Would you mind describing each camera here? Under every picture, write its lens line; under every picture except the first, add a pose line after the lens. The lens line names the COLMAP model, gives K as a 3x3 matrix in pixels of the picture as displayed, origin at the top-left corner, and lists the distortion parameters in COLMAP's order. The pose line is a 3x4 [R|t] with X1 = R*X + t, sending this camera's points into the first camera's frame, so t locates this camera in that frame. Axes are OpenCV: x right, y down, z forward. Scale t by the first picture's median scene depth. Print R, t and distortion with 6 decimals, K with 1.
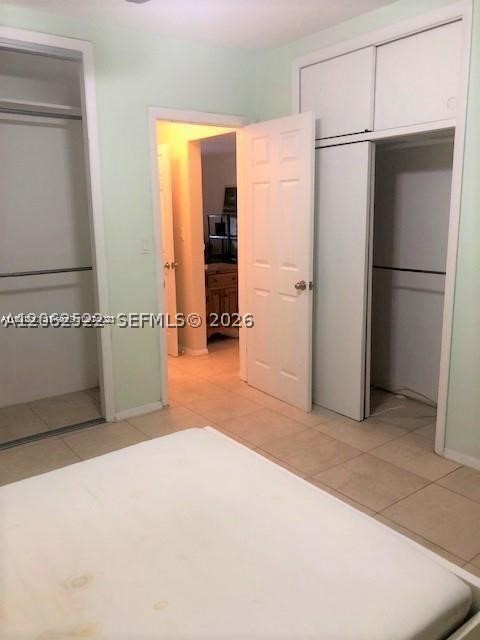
lens RADIAL K [[515.6, 0, 240.7], [0, 515.6, 321.1], [0, 0, 1]] dist [0.000709, 0.003245]
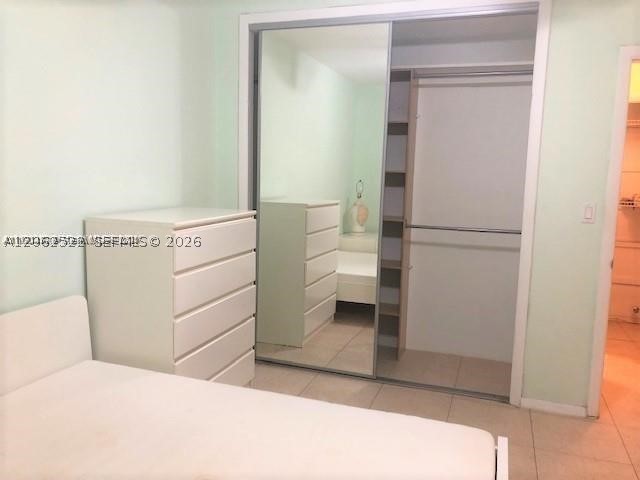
lens RADIAL K [[515.6, 0, 319.8], [0, 515.6, 237.8], [0, 0, 1]] dist [0.000709, 0.003245]
pose [[0.543312, 0.133292, -0.828882, 0.264997], [-0.207301, 0.978043, 0.021398, -0.035809], [0.813535, 0.160202, 0.559014, 0.192047]]
